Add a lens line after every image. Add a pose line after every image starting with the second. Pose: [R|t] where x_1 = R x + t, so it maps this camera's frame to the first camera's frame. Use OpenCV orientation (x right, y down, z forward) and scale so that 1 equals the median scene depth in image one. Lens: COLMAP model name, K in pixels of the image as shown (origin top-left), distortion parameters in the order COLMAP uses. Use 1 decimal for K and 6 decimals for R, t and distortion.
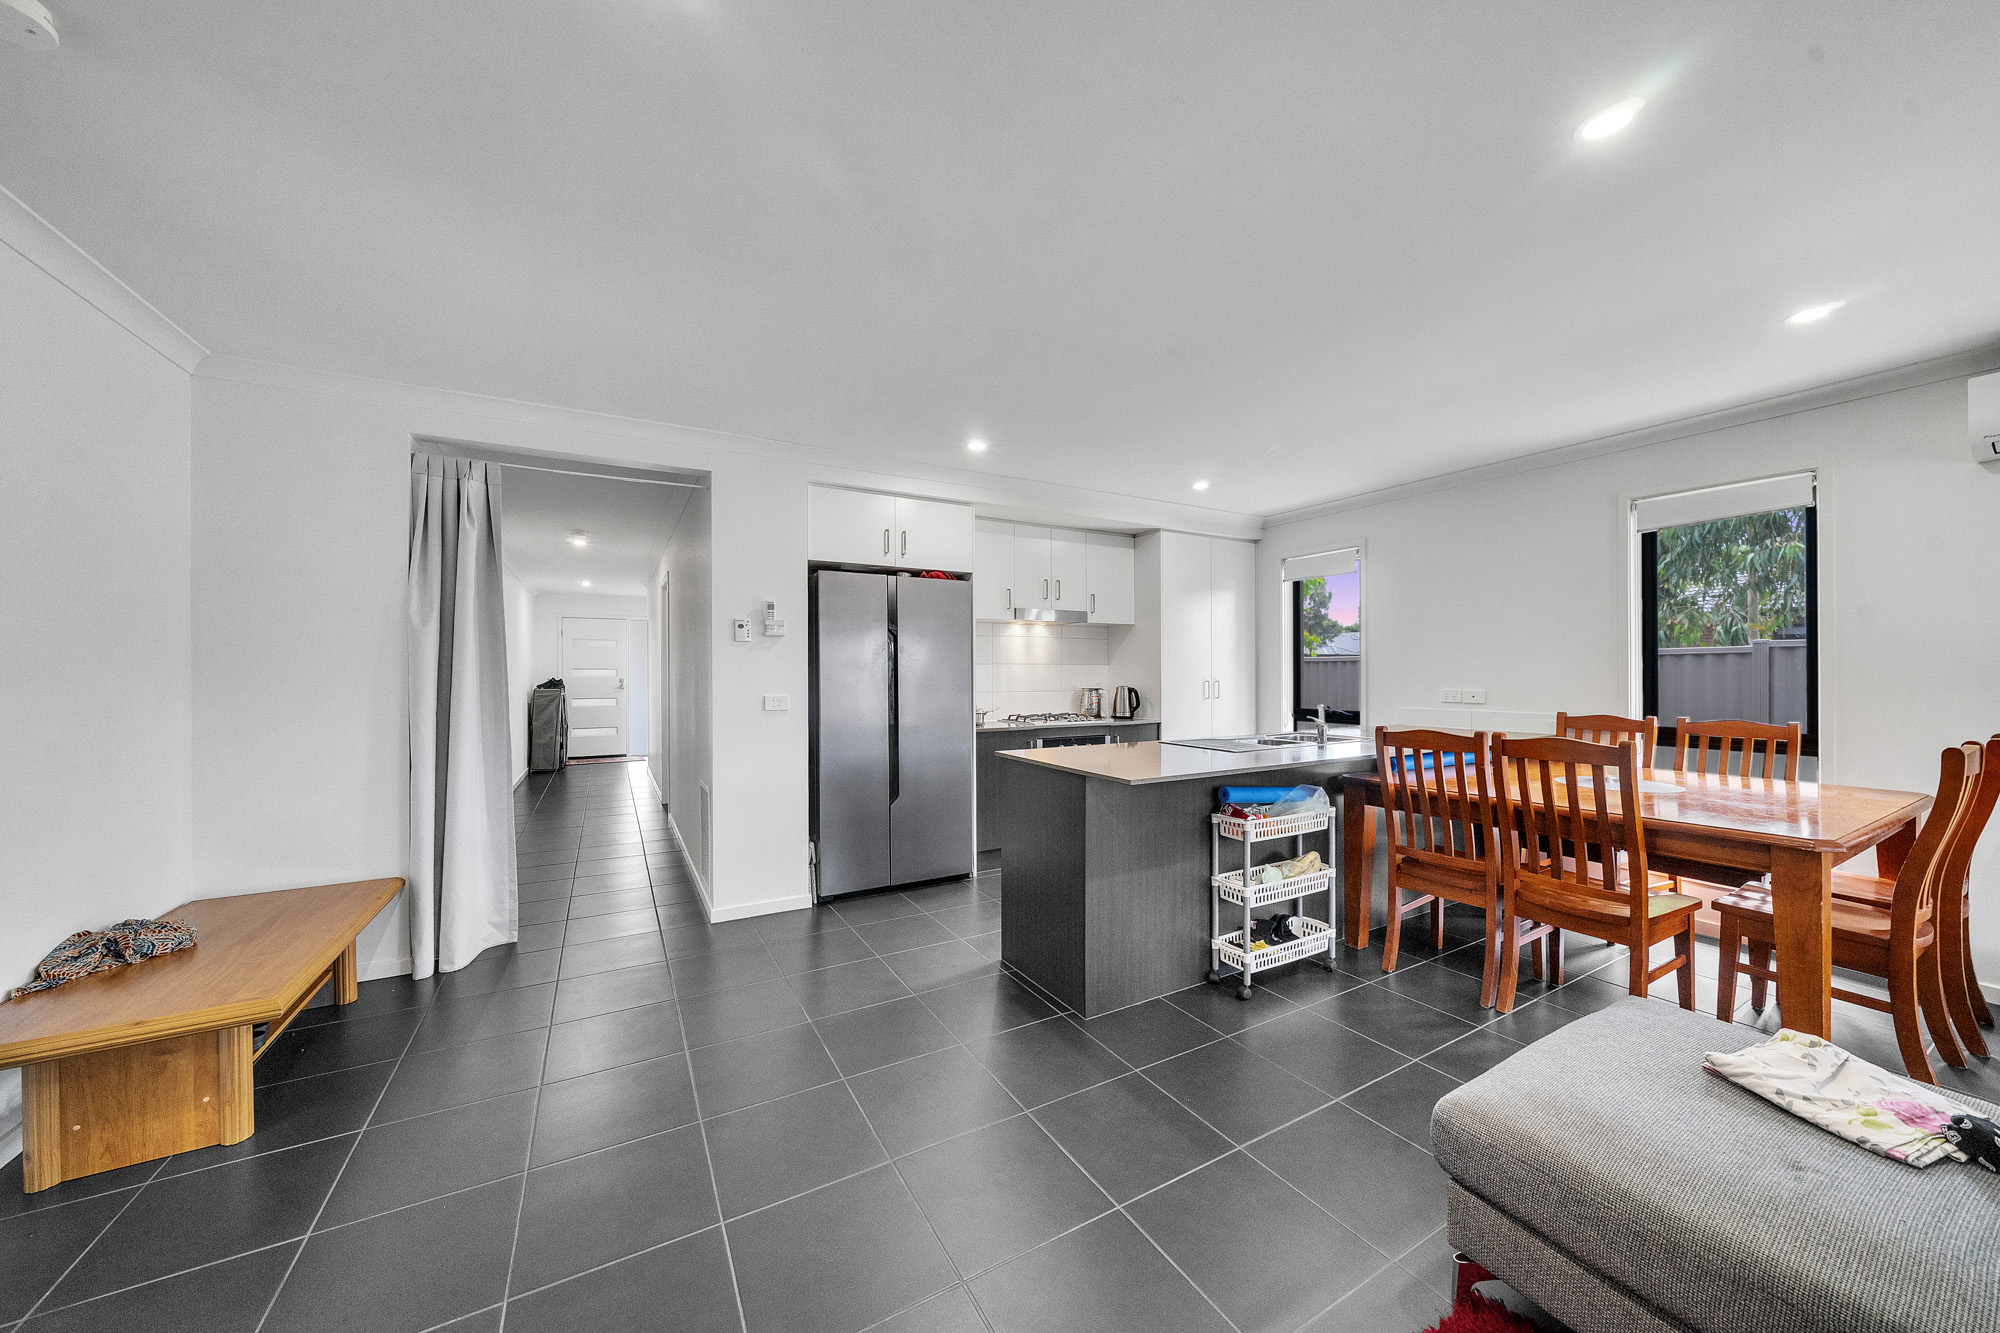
lens RADIAL K [[683.2, 0, 996.4], [0, 683.2, 672.6], [0, 0, 1]] dist [-0.003322, 0.000030]
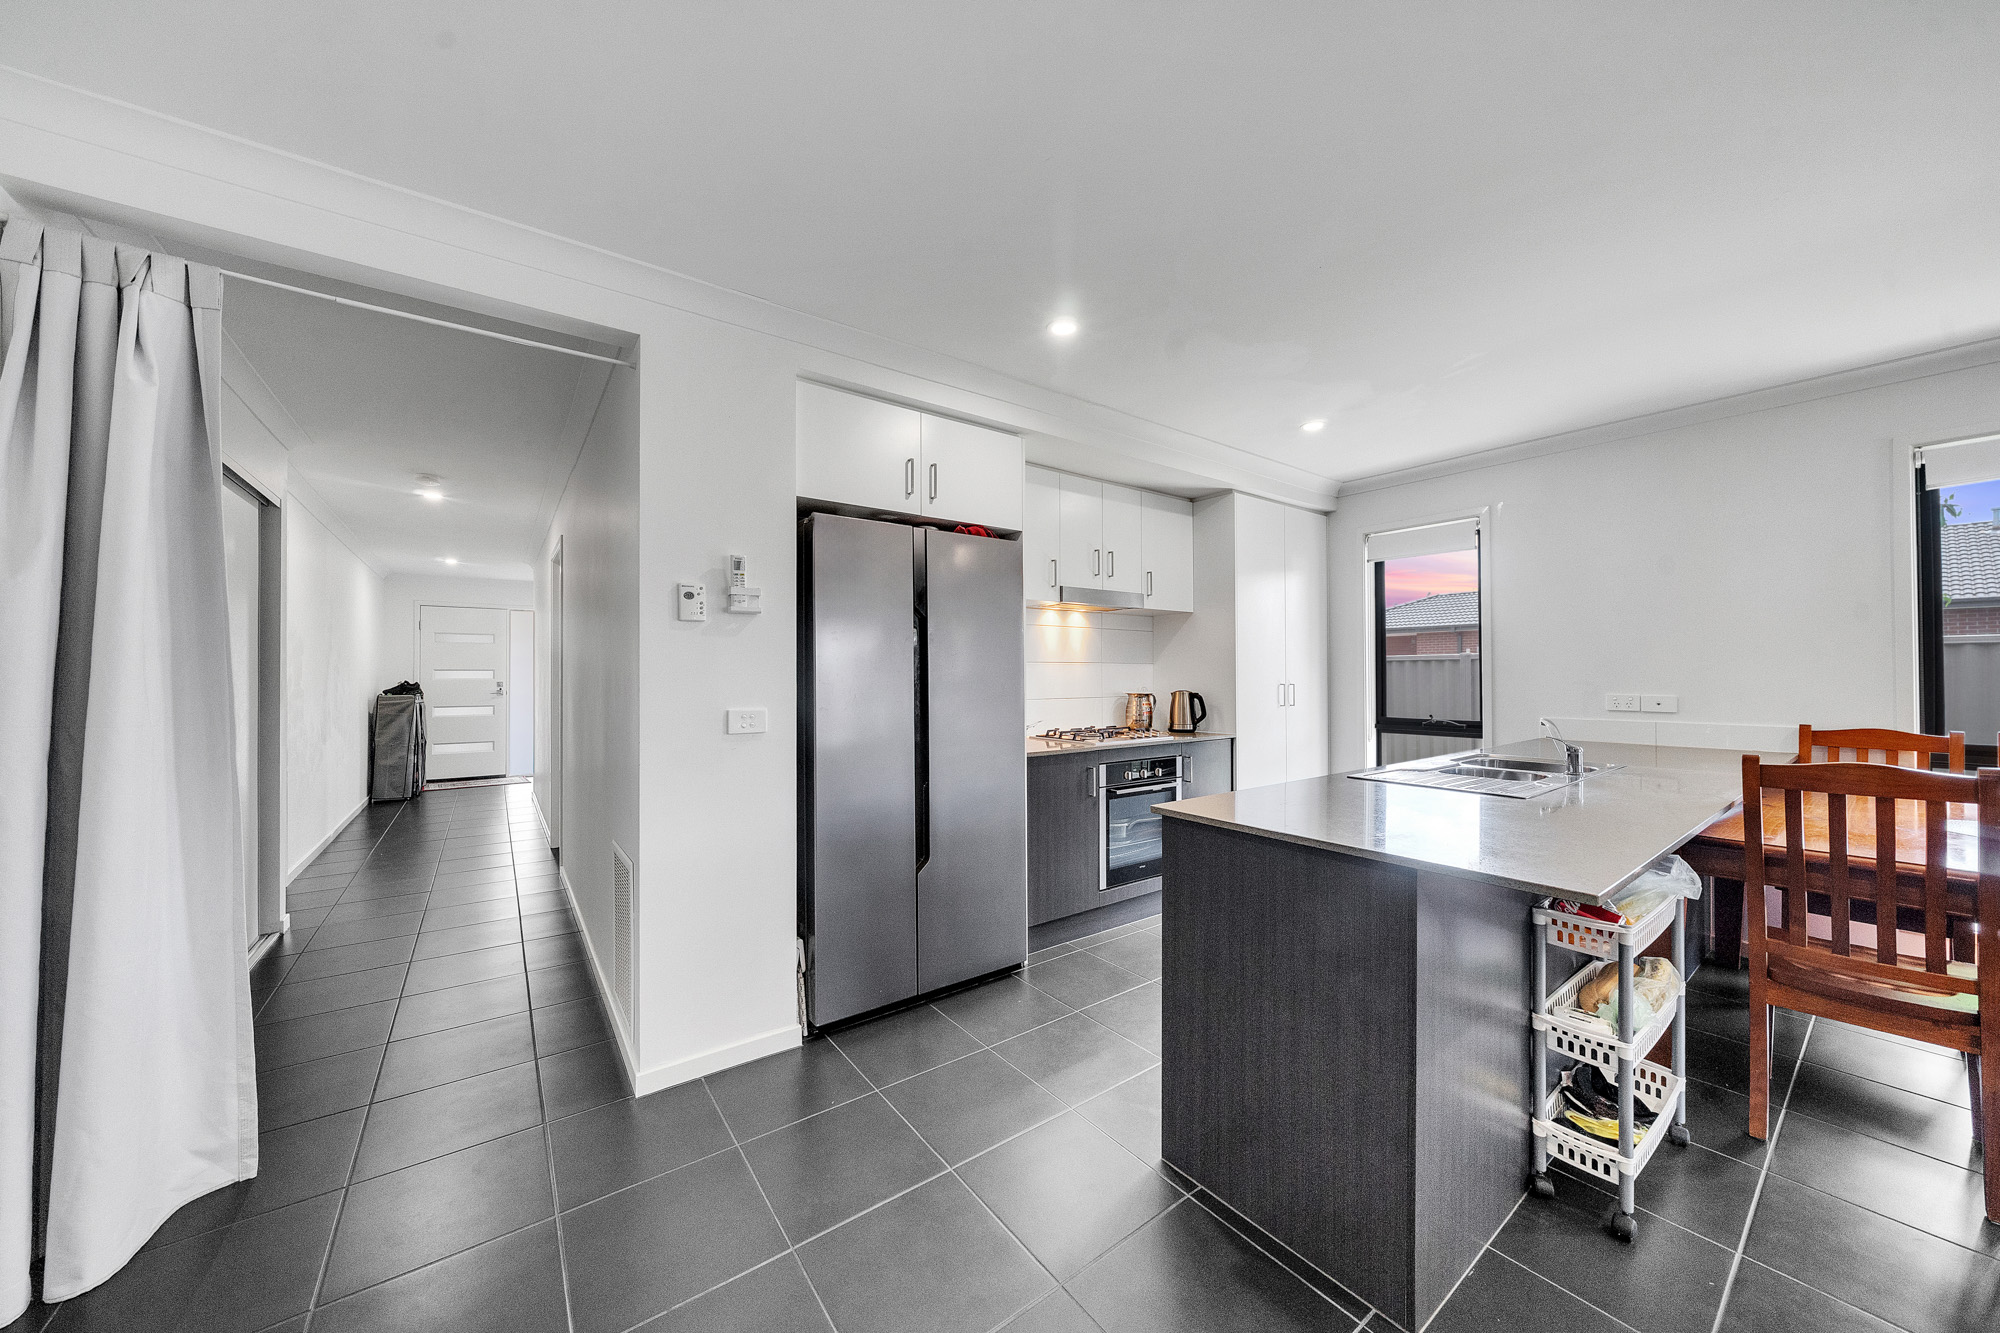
lens RADIAL K [[685.7, 0, 994.5], [0, 685.7, 668.3], [0, 0, 1]] dist [-0.001439, -0.000051]
pose [[0.993332, 0.001298, 0.115280, -0.164022], [-0.000167, 0.999952, -0.009821, 0.002516], [-0.115287, 0.009736, 0.993285, 0.341498]]
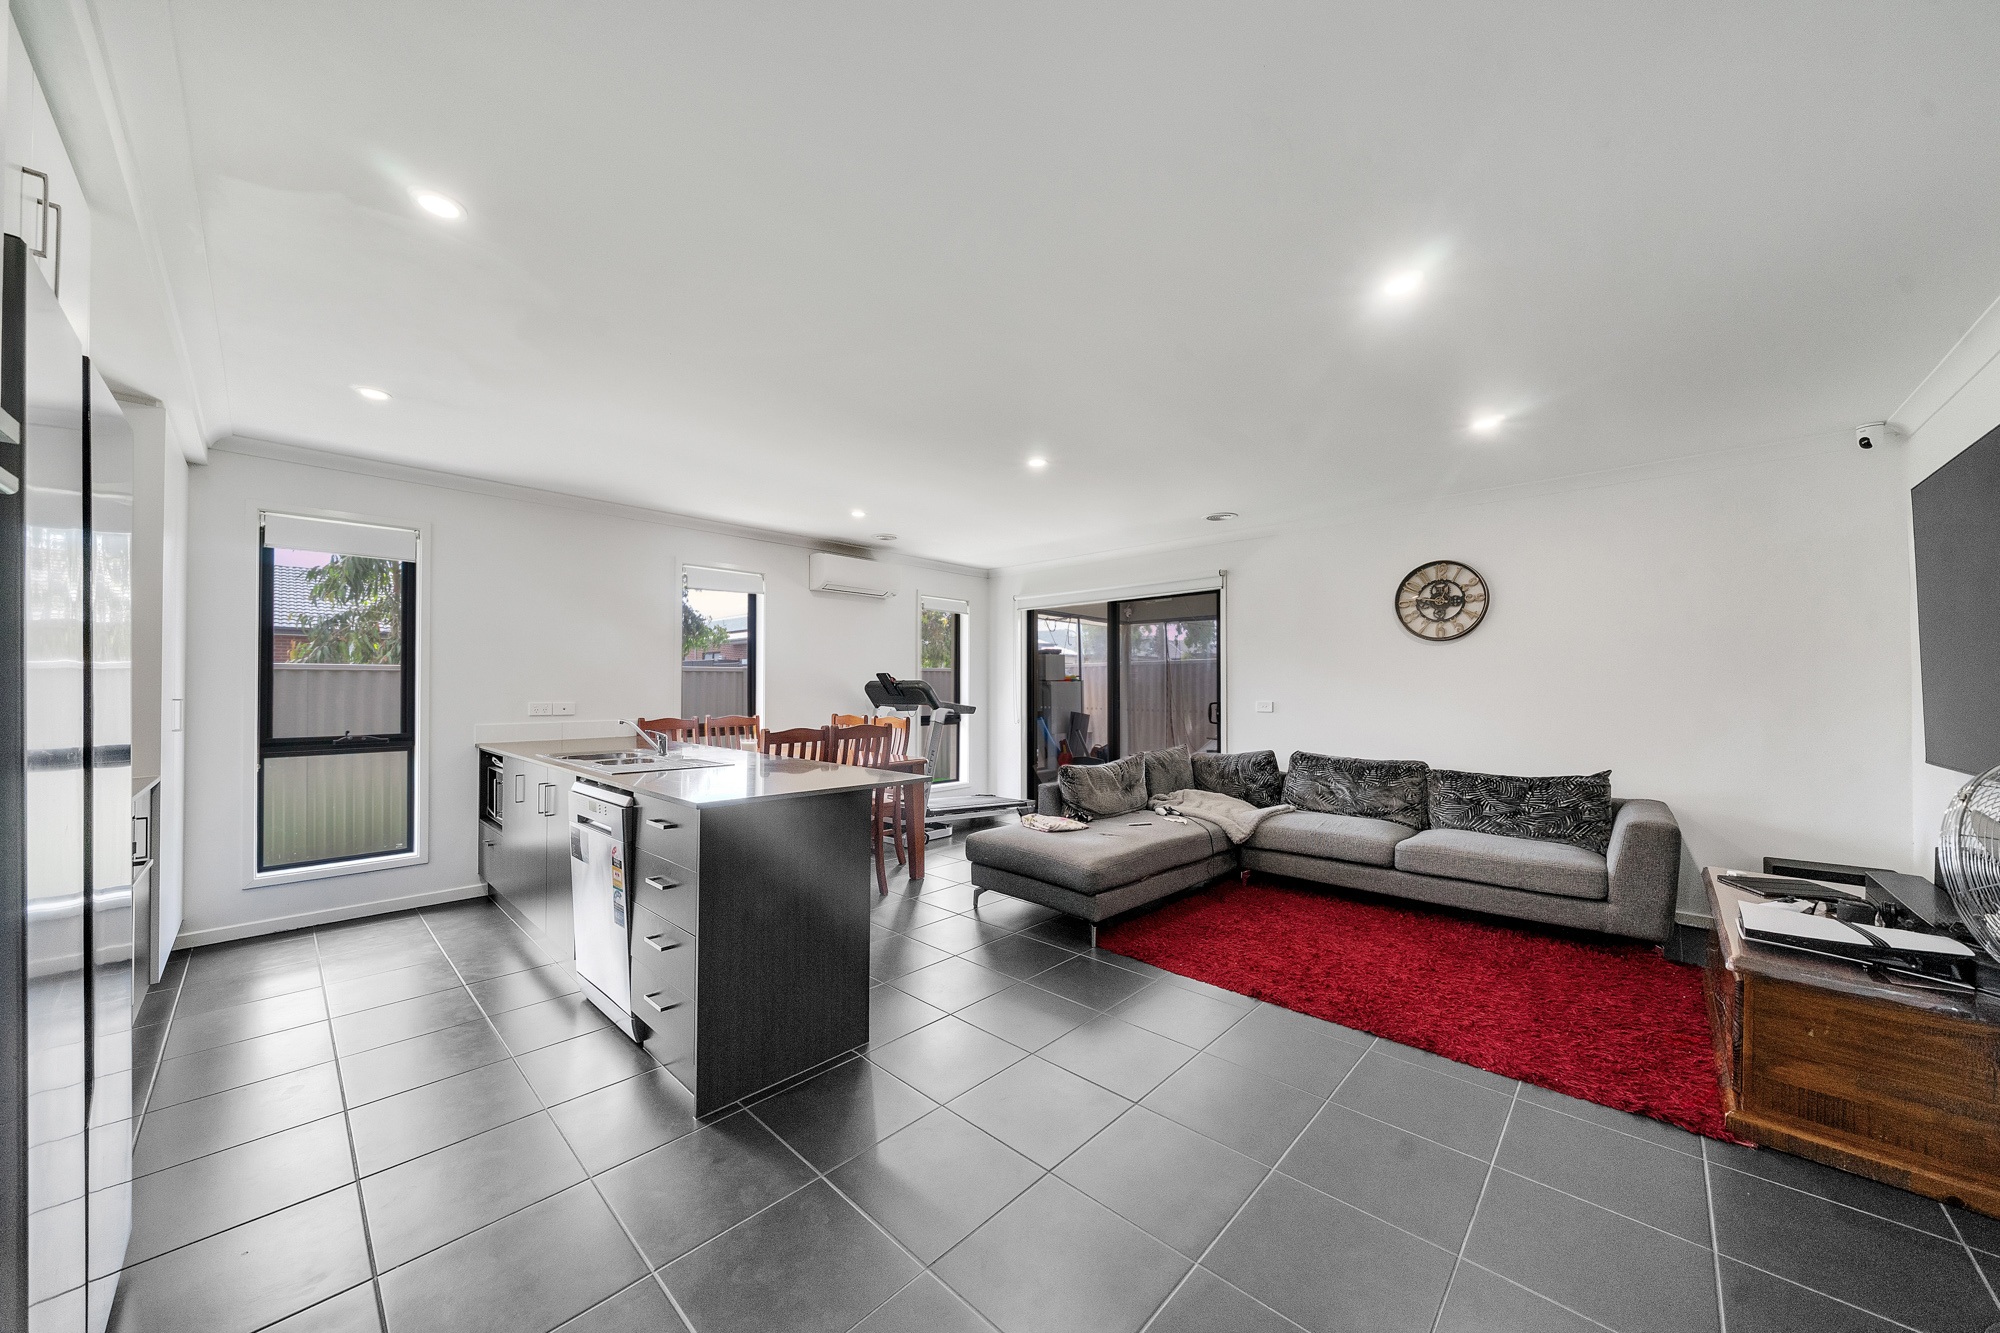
lens RADIAL K [[691.1, 0, 997.9], [0, 691.1, 678.8], [0, 0, 1]] dist [-0.007585, -0.000069]
pose [[-0.289814, 0.015479, 0.956958, -0.575293], [-0.000145, 0.999868, -0.016217, 0.006499], [-0.957083, -0.004839, -0.289774, 0.737894]]
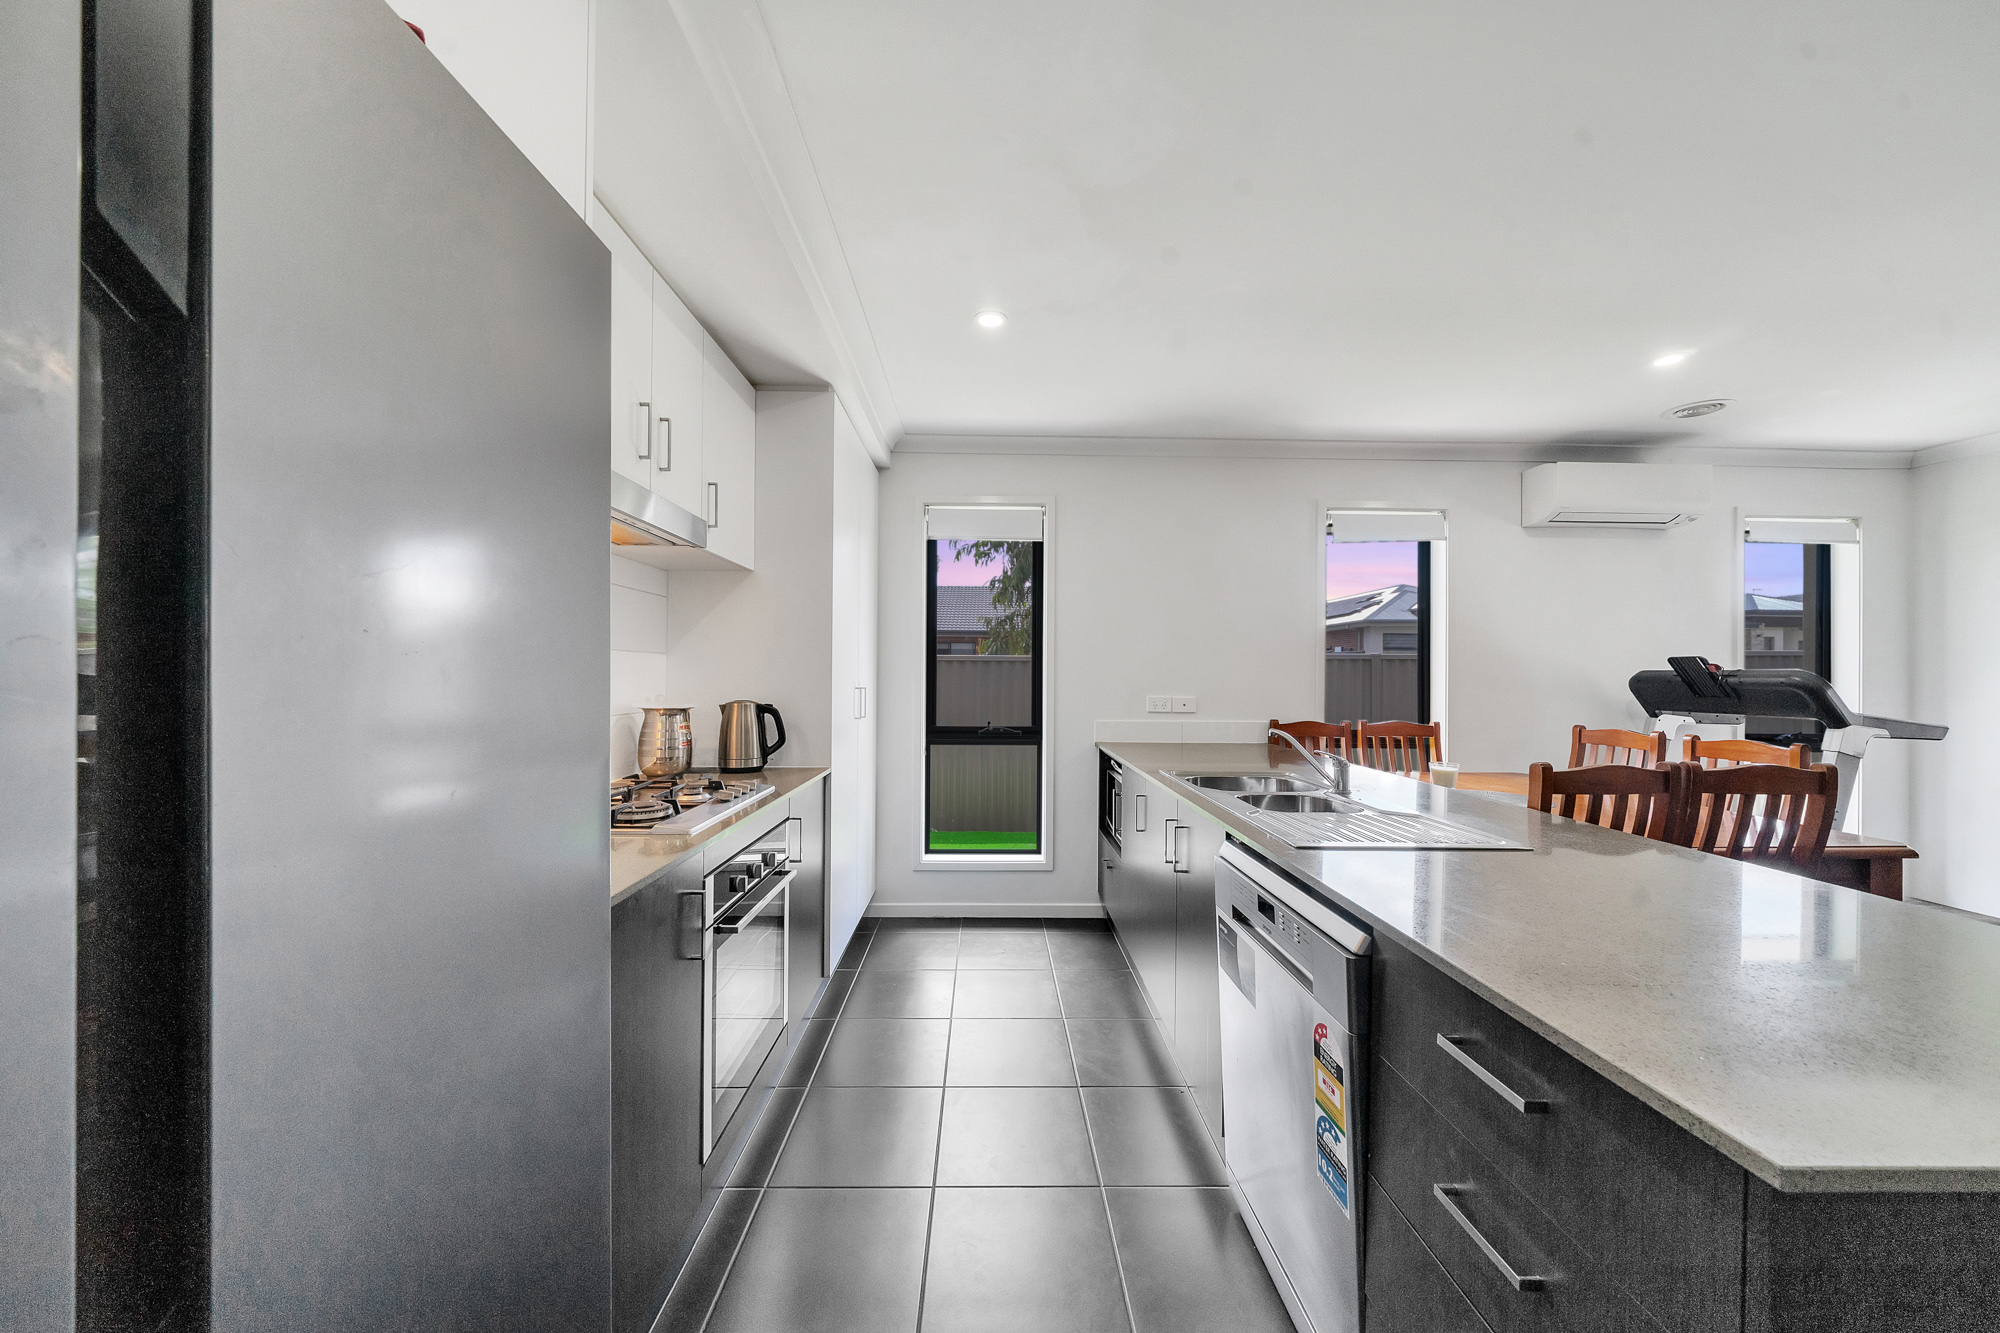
lens RADIAL K [[683.2, 0, 996.4], [0, 683.2, 672.6], [0, 0, 1]] dist [-0.003322, 0.000030]
pose [[0.486212, 0.009276, 0.873792, -0.183821], [-0.010284, 0.999935, -0.004893, 0.001392], [-0.873780, -0.006607, 0.486276, 0.874885]]
